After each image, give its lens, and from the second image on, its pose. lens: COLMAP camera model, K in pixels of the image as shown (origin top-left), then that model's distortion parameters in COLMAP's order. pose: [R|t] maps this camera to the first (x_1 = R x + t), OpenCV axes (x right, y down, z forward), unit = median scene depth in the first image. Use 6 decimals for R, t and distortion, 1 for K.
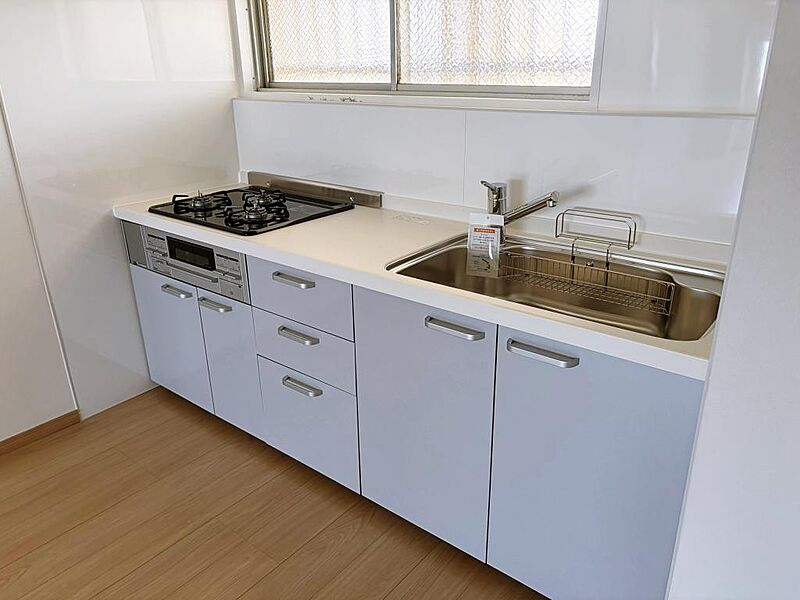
lens RADIAL K [[607.3, 0, 385.4], [0, 607.3, 297.0], [0, 0, 1]] dist [0.048912, -0.067566]
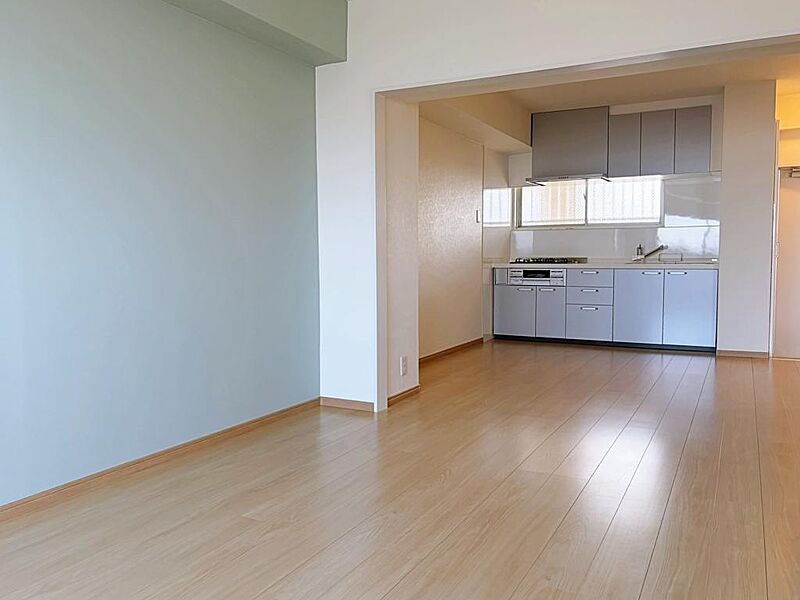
lens RADIAL K [[615.2, 0, 400.0], [0, 615.2, 300.0], [0, 0, 1]] dist [0.003895, 0.000293]
pose [[0.981649, 0.001257, 0.190694, -1.453616], [0.055447, 0.954894, -0.291724, 0.832558], [-0.182459, 0.296944, 0.937301, -1.531376]]
